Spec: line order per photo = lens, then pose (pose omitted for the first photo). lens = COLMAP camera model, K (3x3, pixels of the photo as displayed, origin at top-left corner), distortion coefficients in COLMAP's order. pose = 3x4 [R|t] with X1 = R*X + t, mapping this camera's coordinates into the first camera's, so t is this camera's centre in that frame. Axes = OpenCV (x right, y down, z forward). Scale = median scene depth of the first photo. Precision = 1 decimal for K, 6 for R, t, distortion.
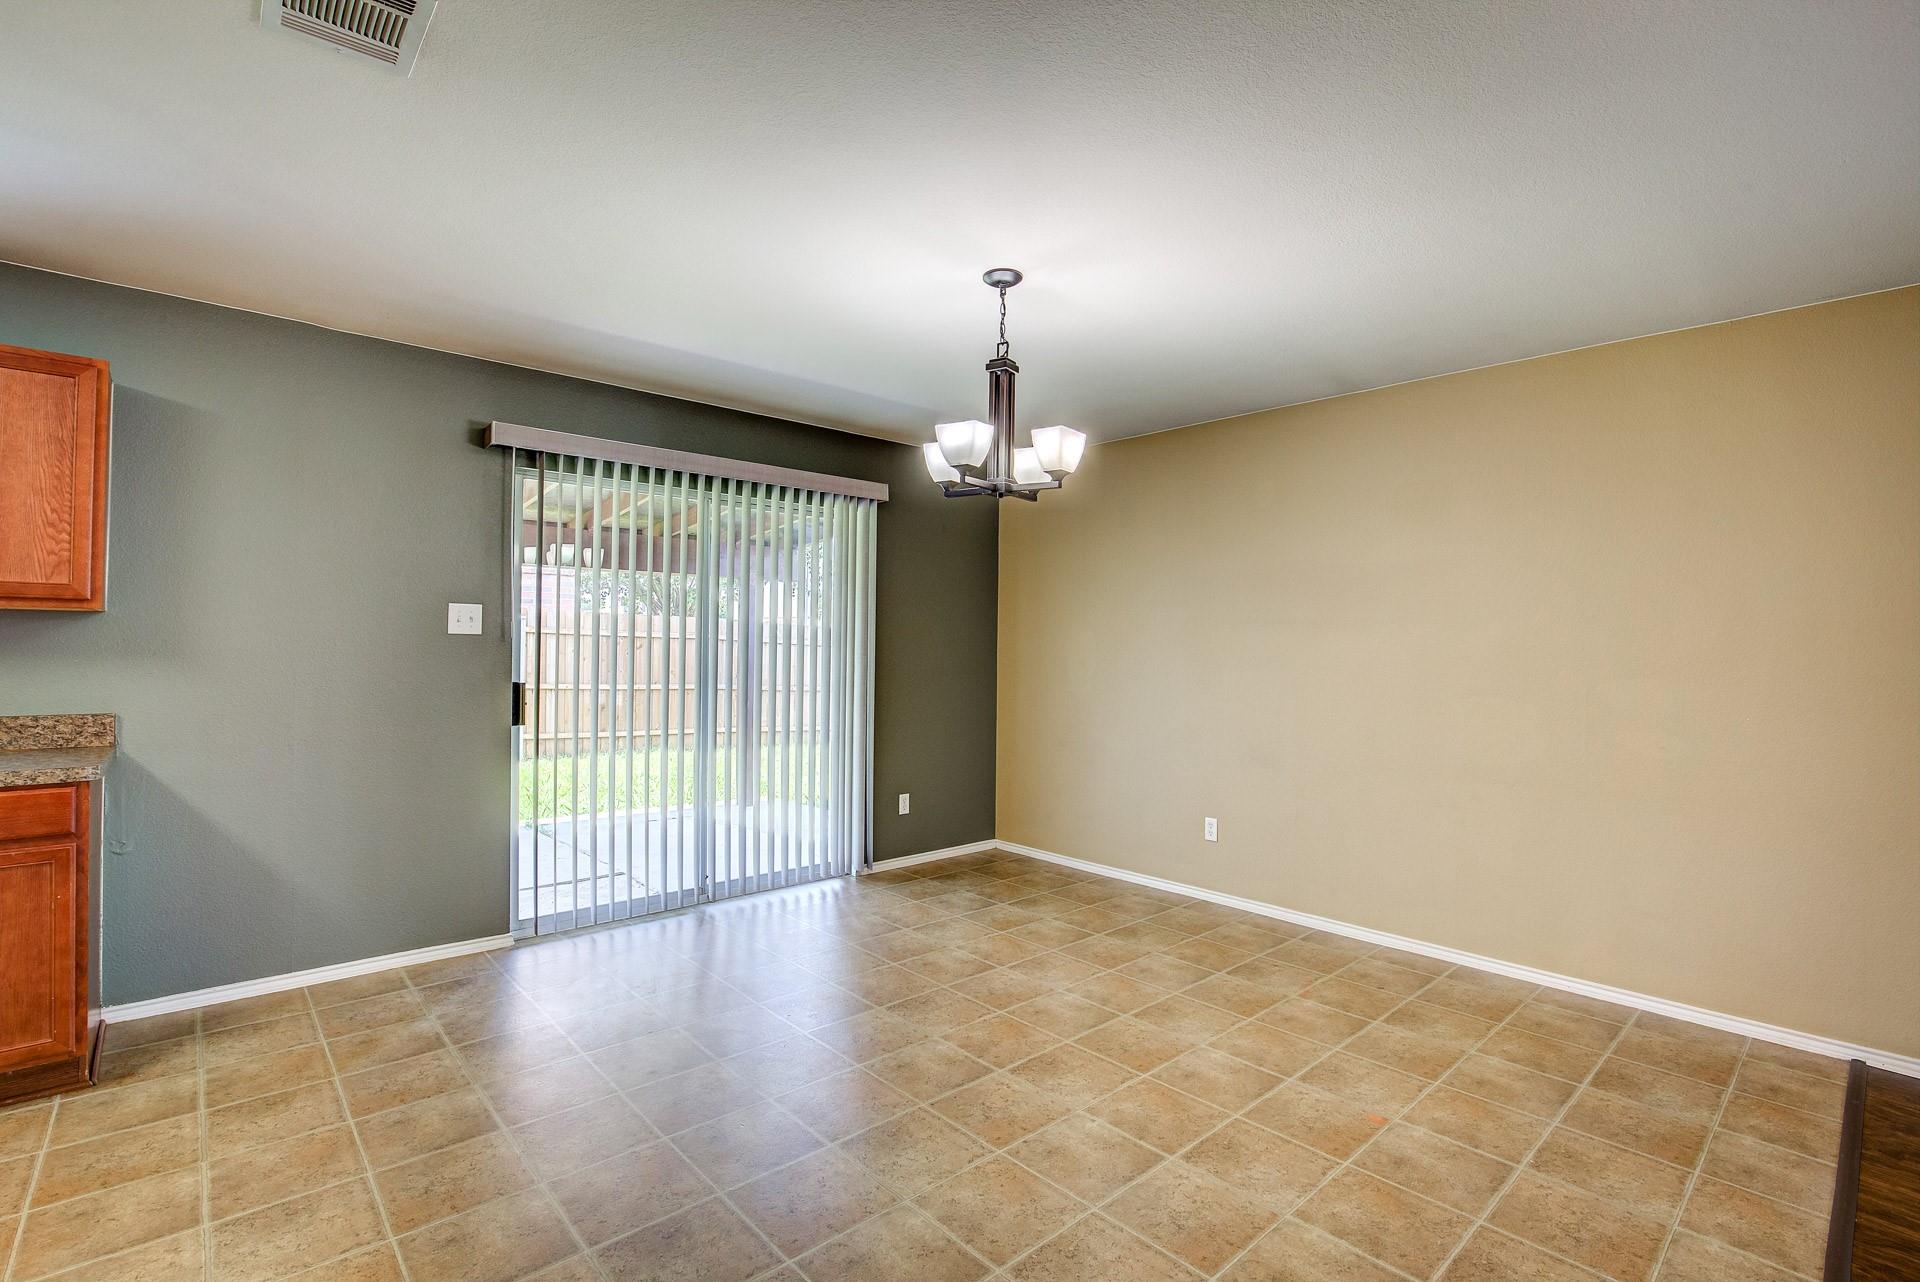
lens RADIAL K [[864.3, 0, 960.0], [0, 864.3, 641.0], [0, 0, 1]] dist [-0.000775, -0.000122]
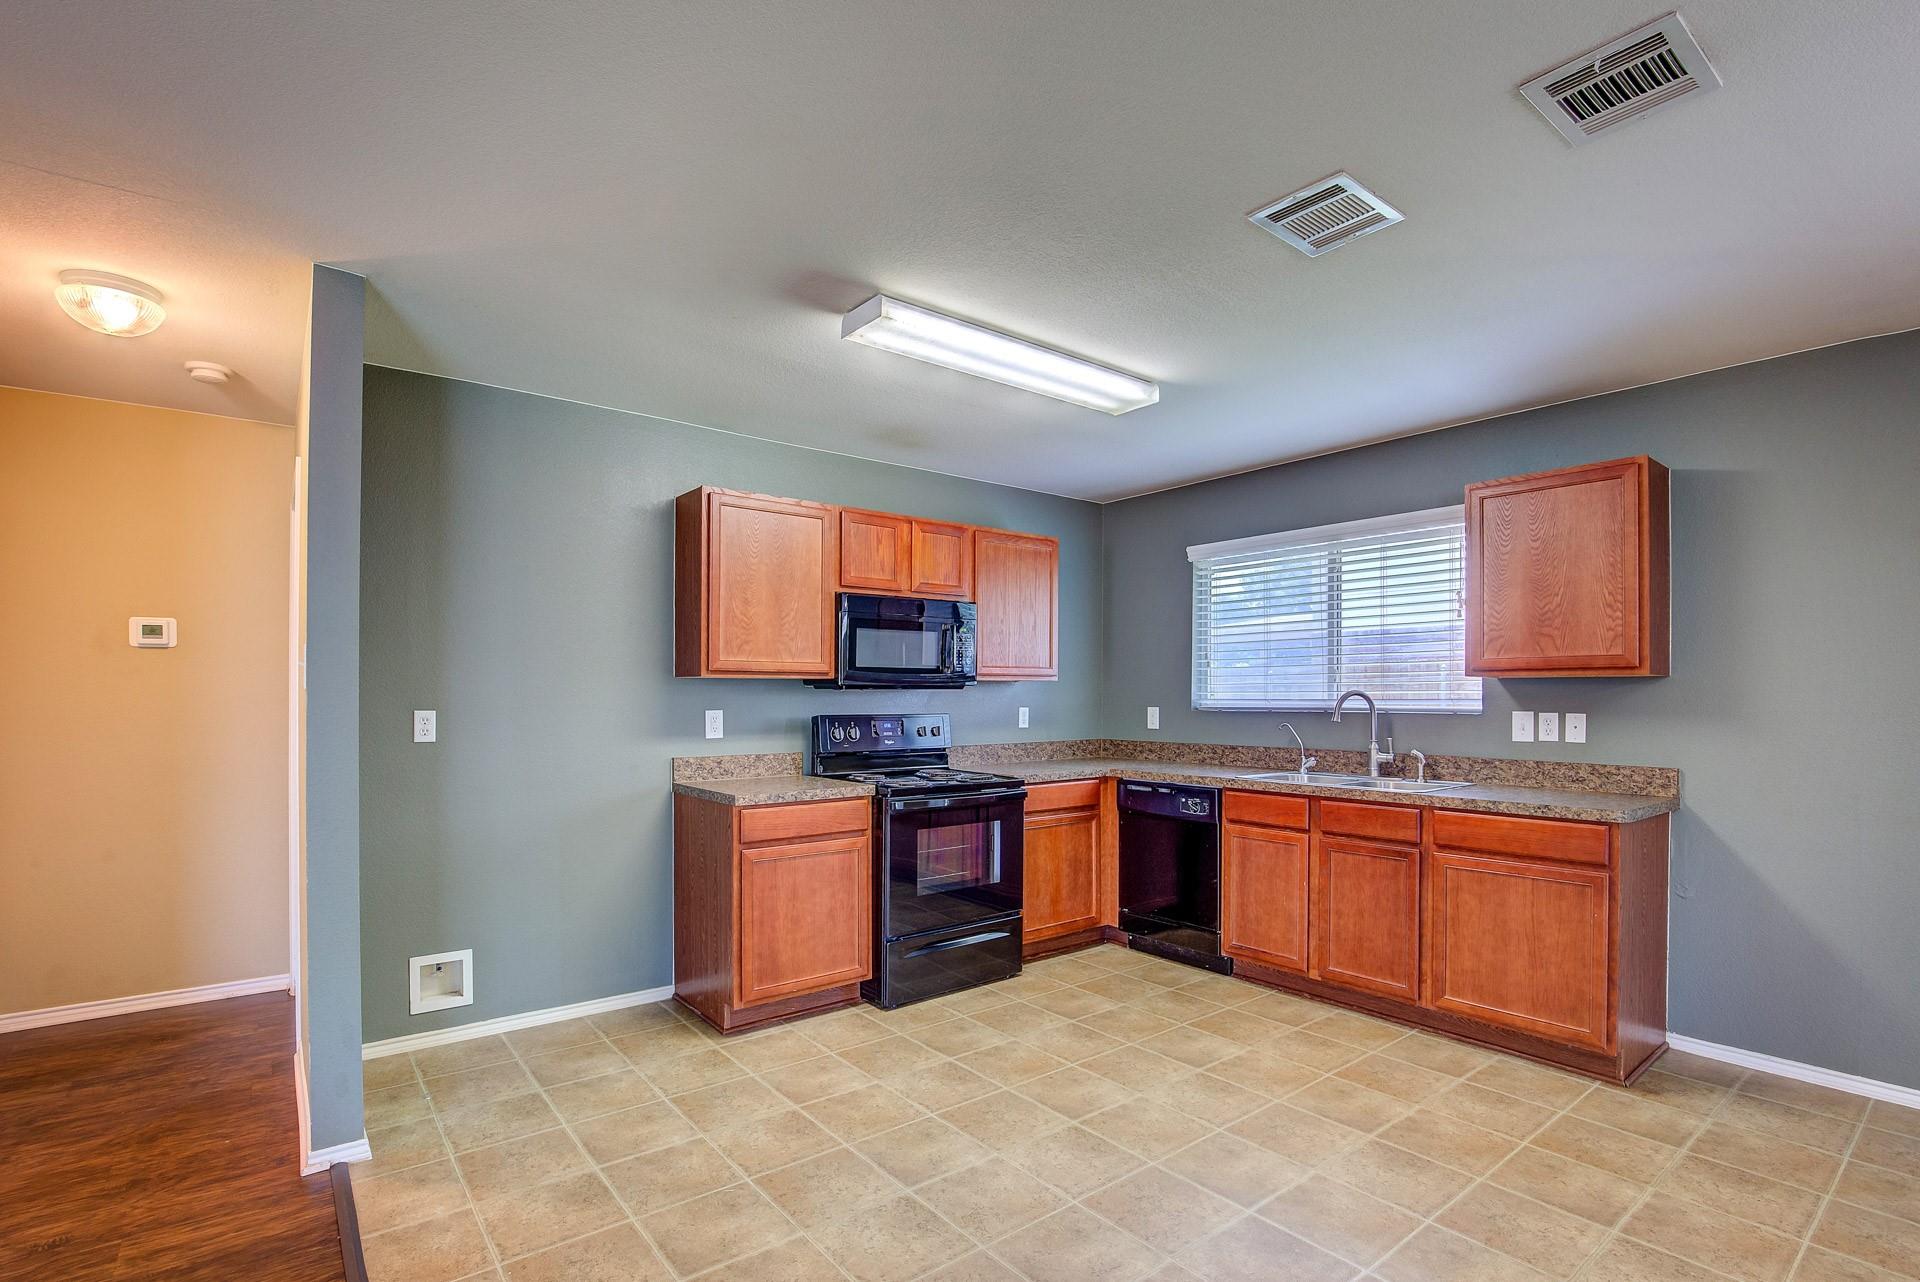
lens RADIAL K [[905.0, 0, 958.0], [0, 905.0, 699.4], [0, 0, 1]] dist [-0.030525, -0.000448]
pose [[-0.062683, -0.006561, -0.998012, 0.237399], [0.003921, 0.999969, -0.006821, 0.000002], [0.998026, -0.004341, -0.062655, 0.181847]]
